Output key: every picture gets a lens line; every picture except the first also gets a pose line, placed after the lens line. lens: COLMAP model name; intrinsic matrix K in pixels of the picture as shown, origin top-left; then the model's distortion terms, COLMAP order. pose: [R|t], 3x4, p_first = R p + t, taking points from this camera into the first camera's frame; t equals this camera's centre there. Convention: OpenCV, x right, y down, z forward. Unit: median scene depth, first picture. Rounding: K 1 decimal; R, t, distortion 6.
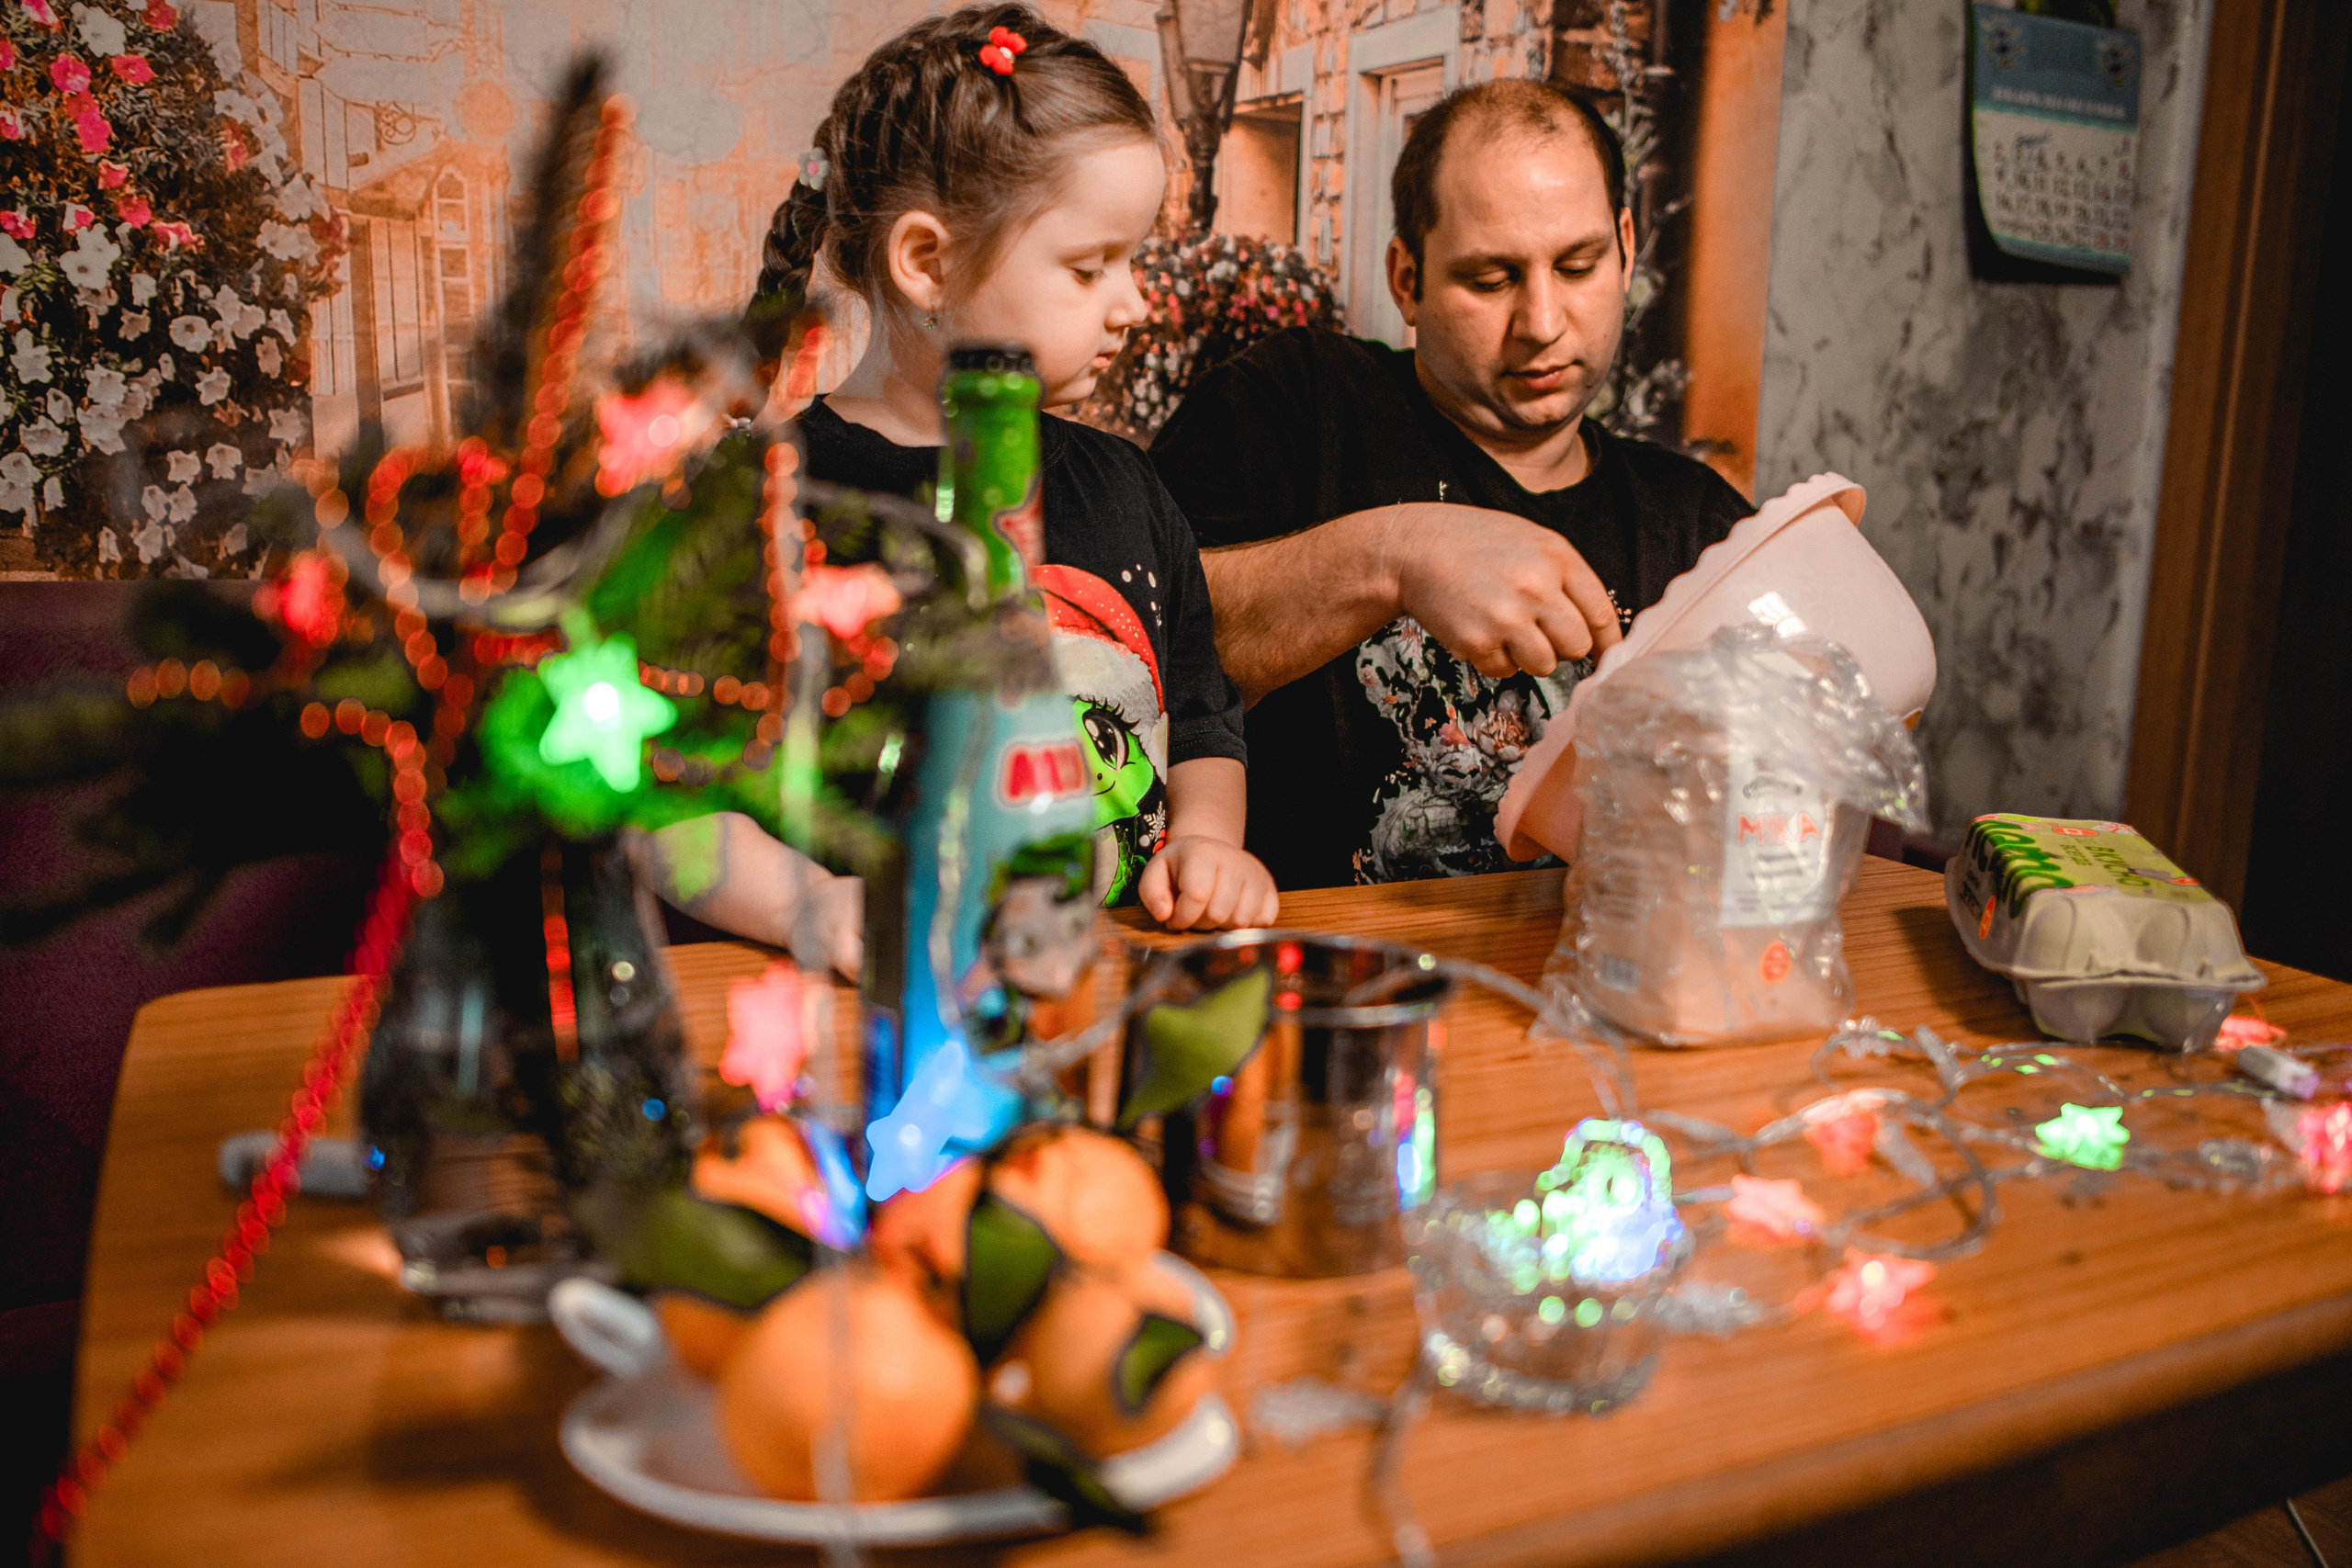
lens RADIAL K [[1979.6, 0, 1176.7], [0, 1979.6, 784.9], [0, 0, 1]] dist [-0.076147, 0.070703]
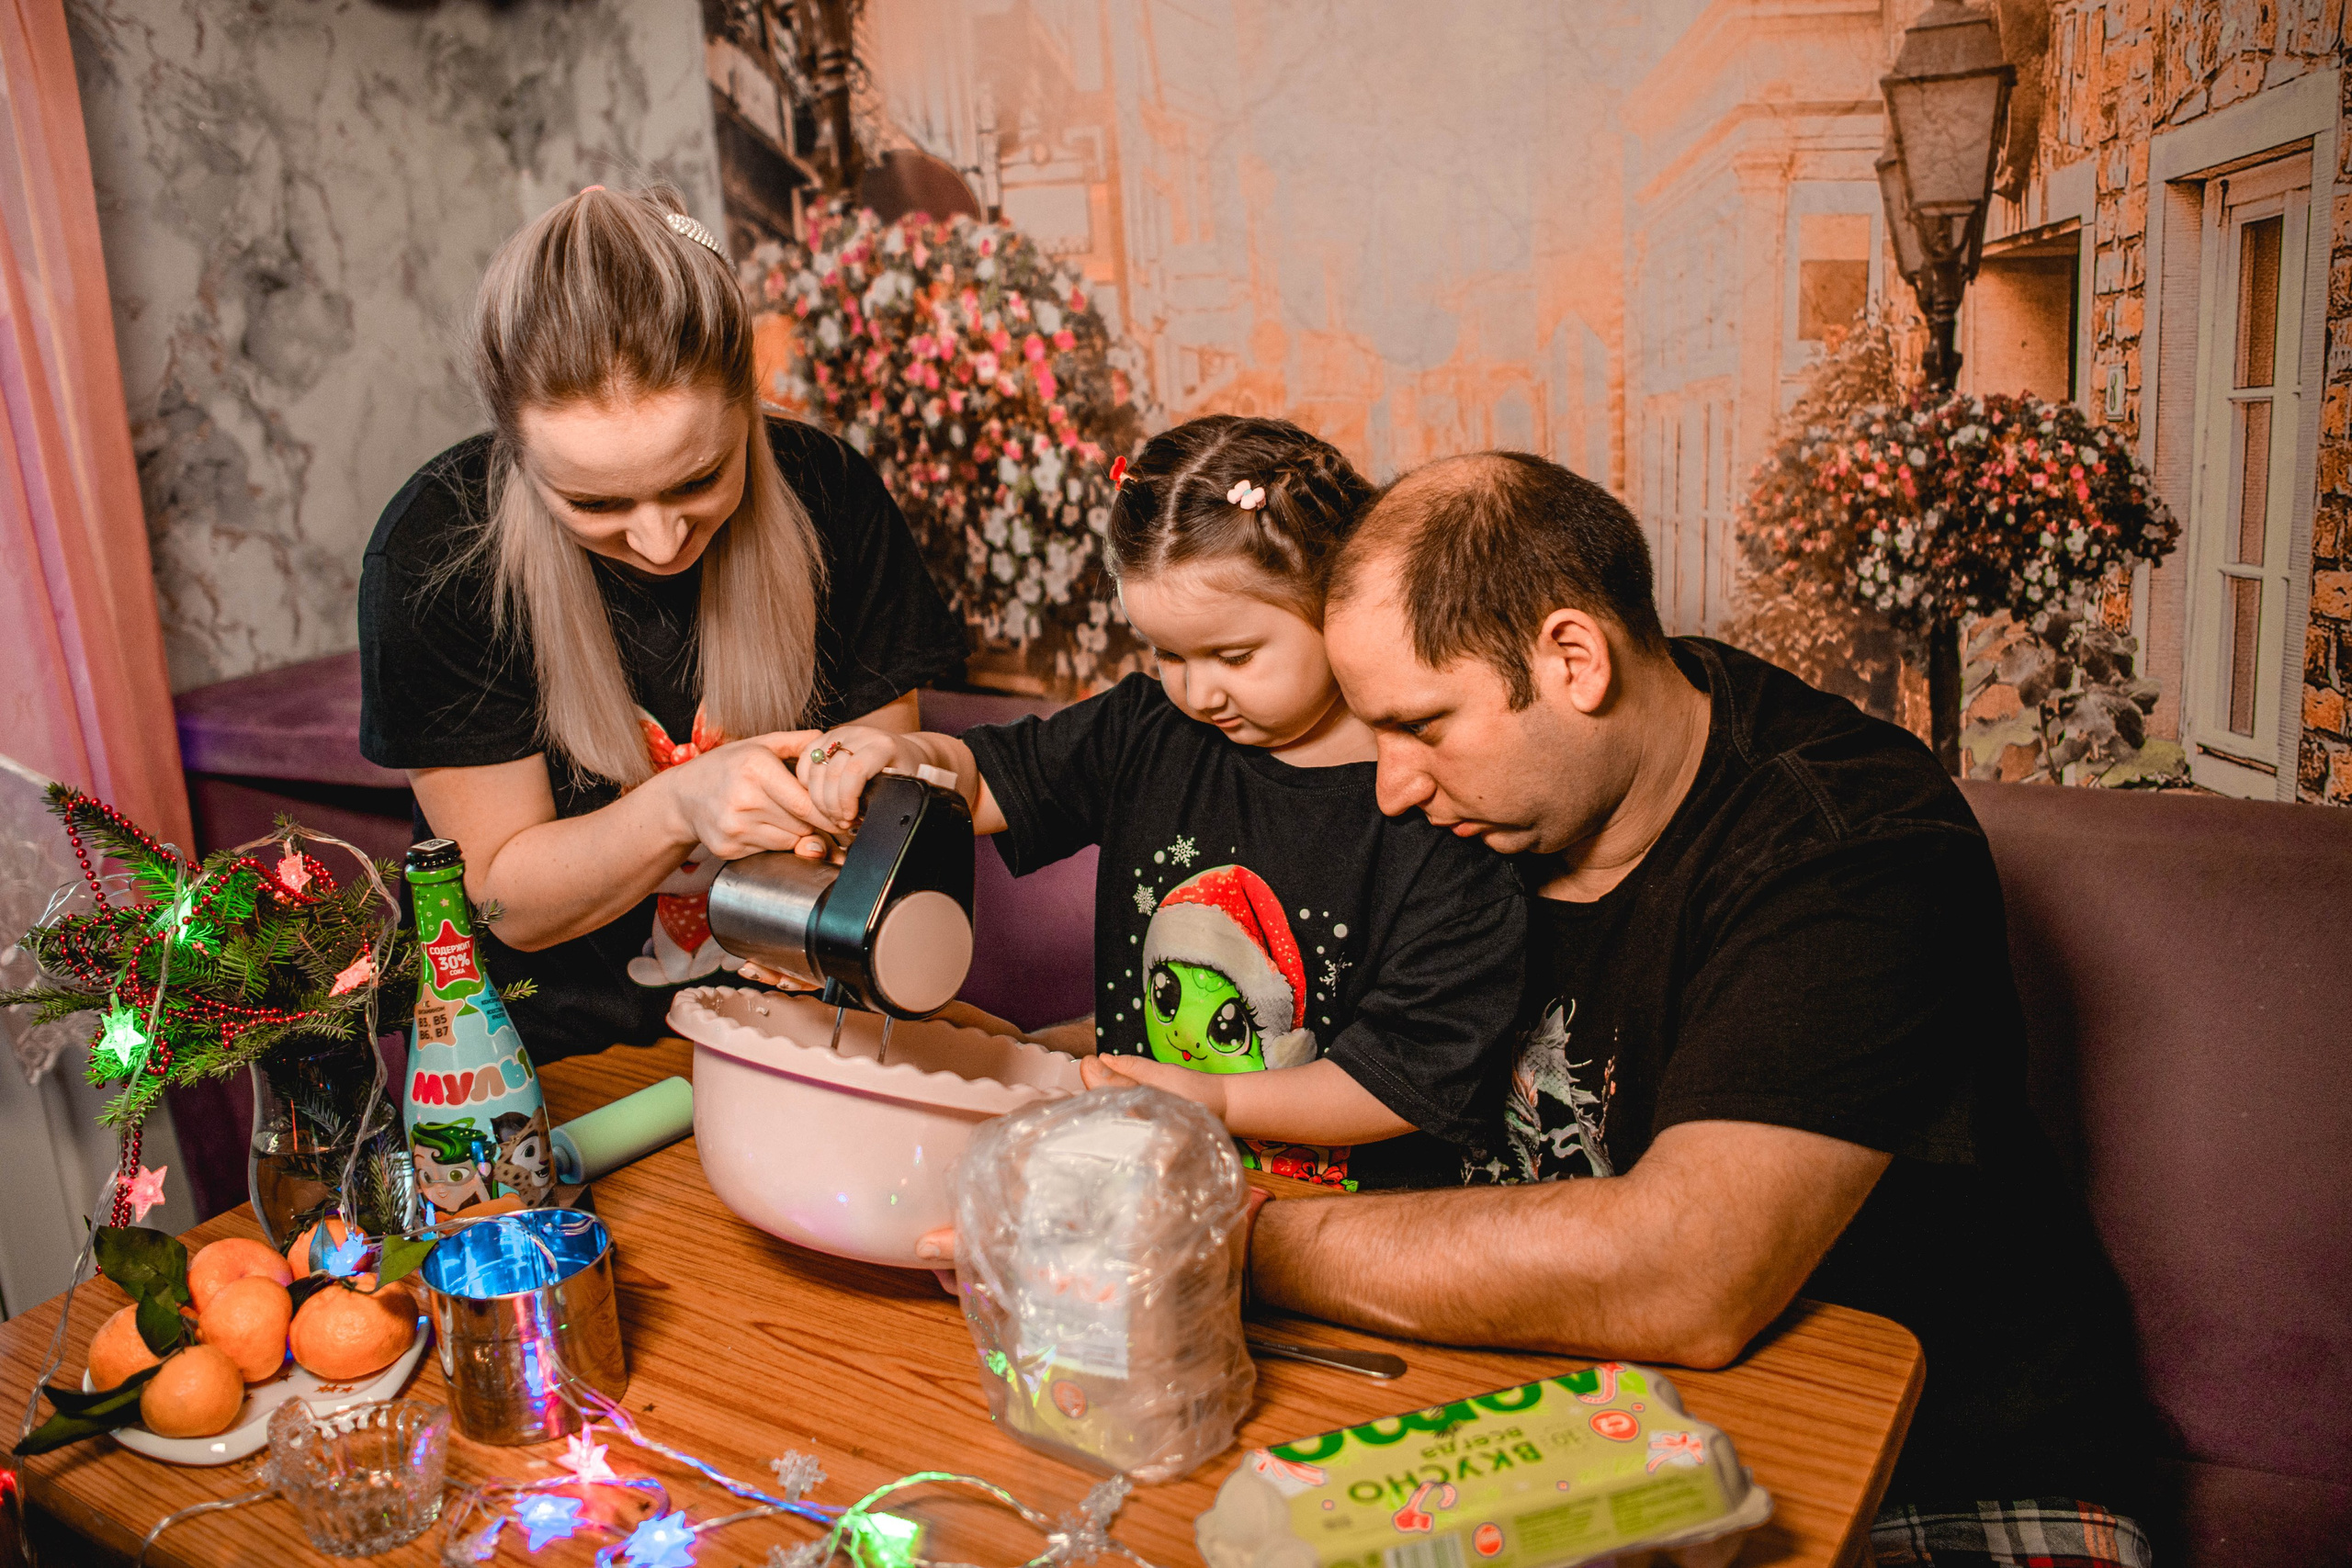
lens RADIAL K [[2104.3, 0, 1074.4], [0, 2104.3, 723.7], [0, 0, 1]] dist [-0.077608, 0.071481]
pose [[0.465876, 0.148125, -0.872364, 0.673042], [-0.072384, 0.988964, 0.129268, -0.230262], [0.881884, 0.002923, 0.471457, 0.223509]]
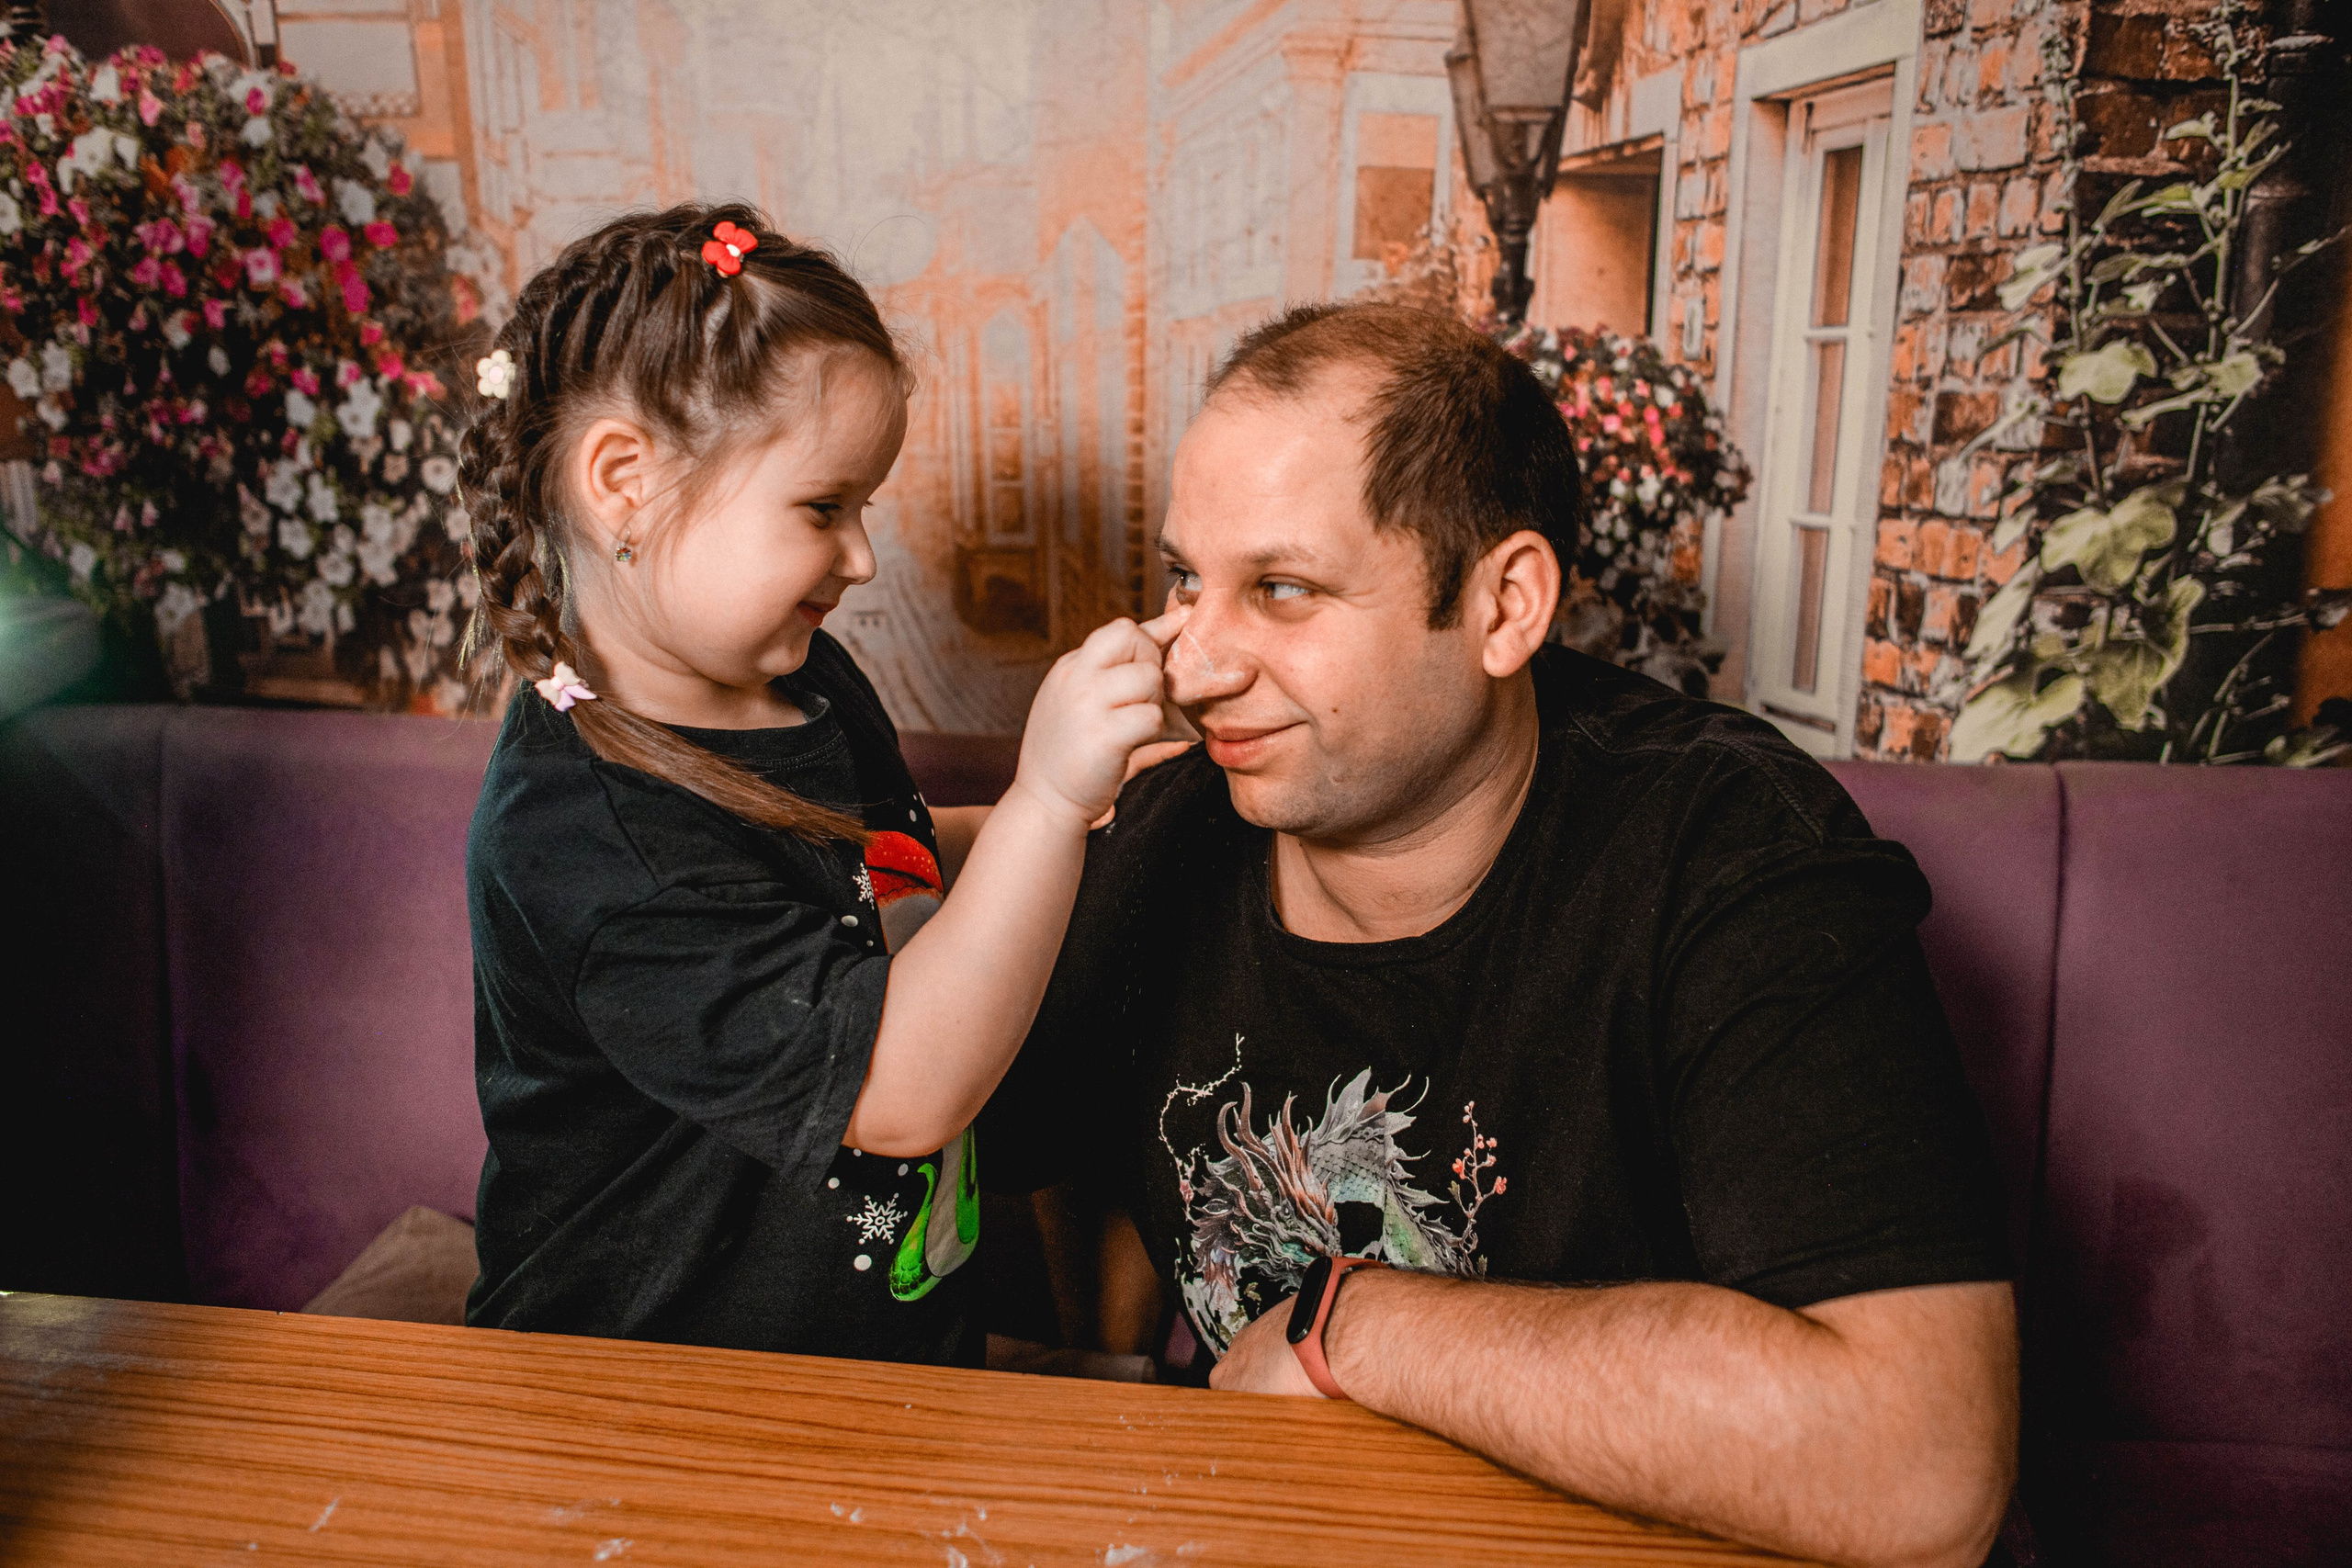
lens RADIAL K [[1979.6, 0, 1204.2], [0, 1979.6, 798.1], [0, 0, 1]] dist [-0.076147, 0.070703]
pose [[0.829045, 0.140087, -0.541351, 0.370138], [-0.081301, 0.988021, 0.131166, -0.189506], [0.553240, -0.064730, 0.830503, 0.266384]]
